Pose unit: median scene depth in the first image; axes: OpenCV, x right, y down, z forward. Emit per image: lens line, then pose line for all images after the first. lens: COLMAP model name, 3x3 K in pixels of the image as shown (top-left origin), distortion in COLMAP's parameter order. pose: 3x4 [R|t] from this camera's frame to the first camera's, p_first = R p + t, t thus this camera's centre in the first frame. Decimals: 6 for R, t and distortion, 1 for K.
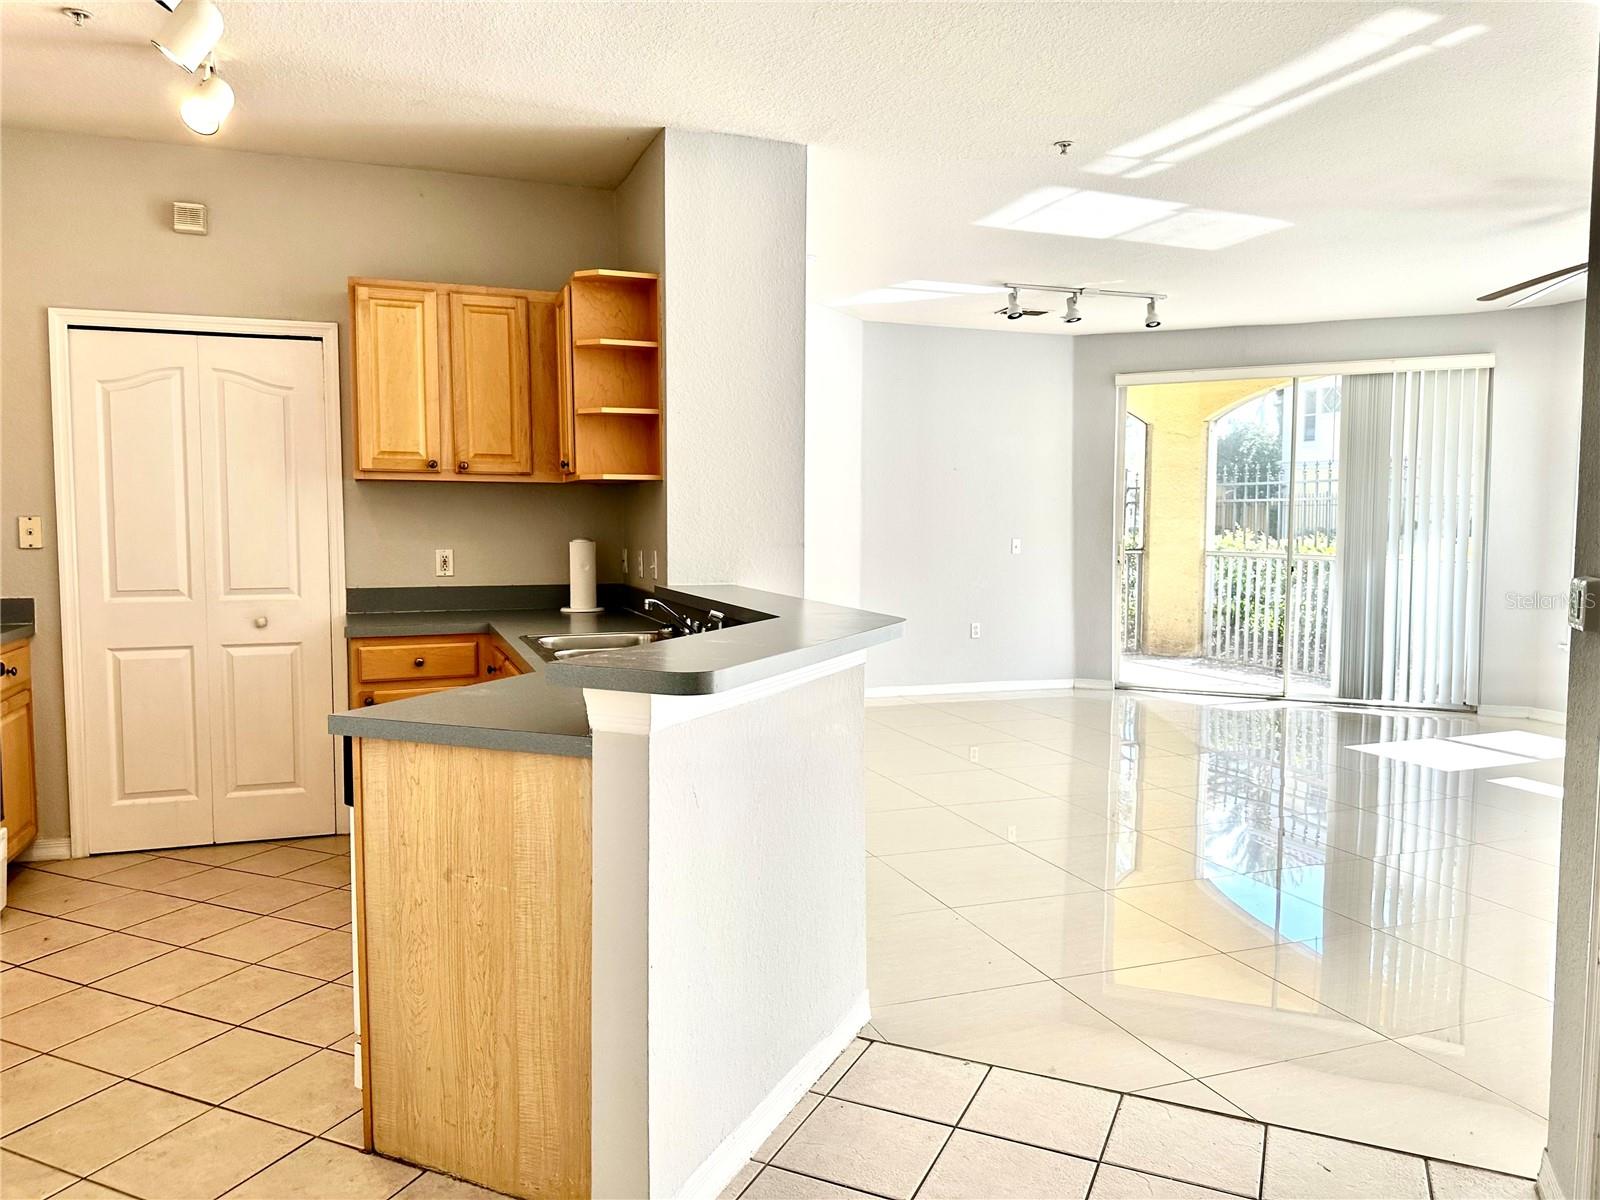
lens RADIAL K [[1099.9, 0, 800.0], [0, 1099.9, 600.0], [0, 0, 1]] dist [0.079704, -0.116967]
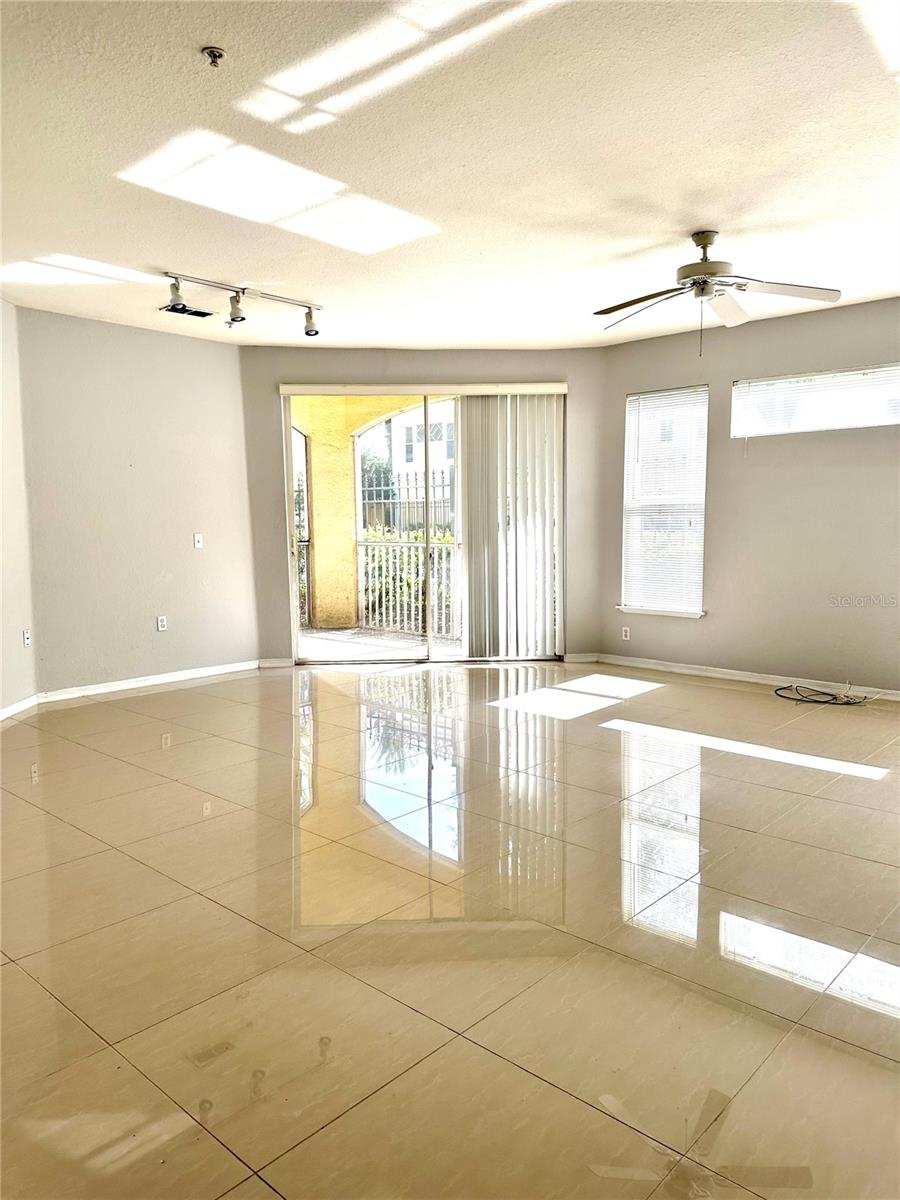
lens RADIAL K [[824.9, 0, 445.1], [0, 824.9, 603.4], [0, 0, 1]] dist [0.079704, -0.116967]
pose [[0.889814, -0.058517, 0.452557, 0.040746], [0.045566, 0.998181, 0.039476, -0.009215], [-0.454044, -0.014506, 0.890861, 0.171667]]
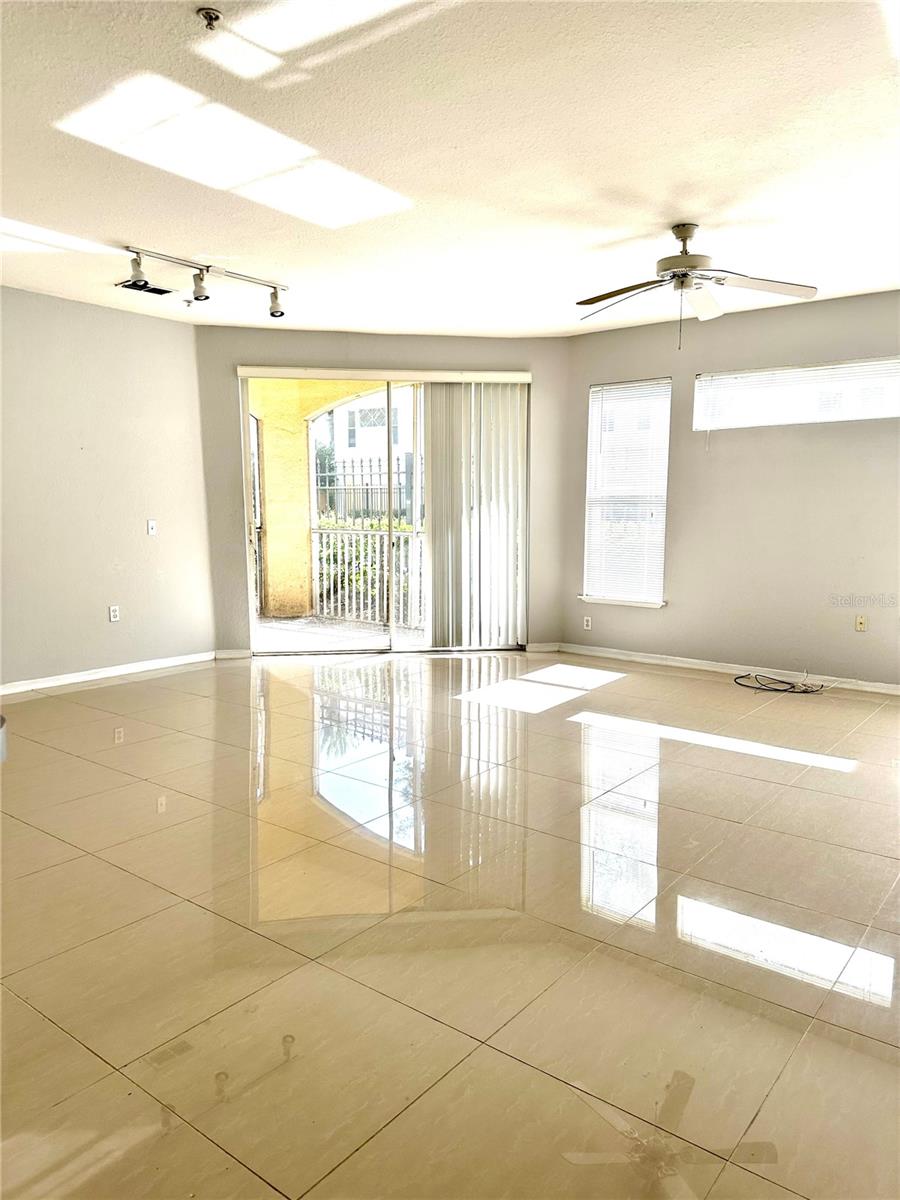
lens RADIAL K [[826.4, 0, 450.0], [0, 826.4, 600.0], [0, 0, 1]] dist [0.068006, -0.086122]
pose [[0.851669, -0.063278, 0.520246, 0.024296], [0.040452, 0.997660, 0.055125, -0.012958], [-0.522517, -0.025903, 0.852235, 0.189351]]
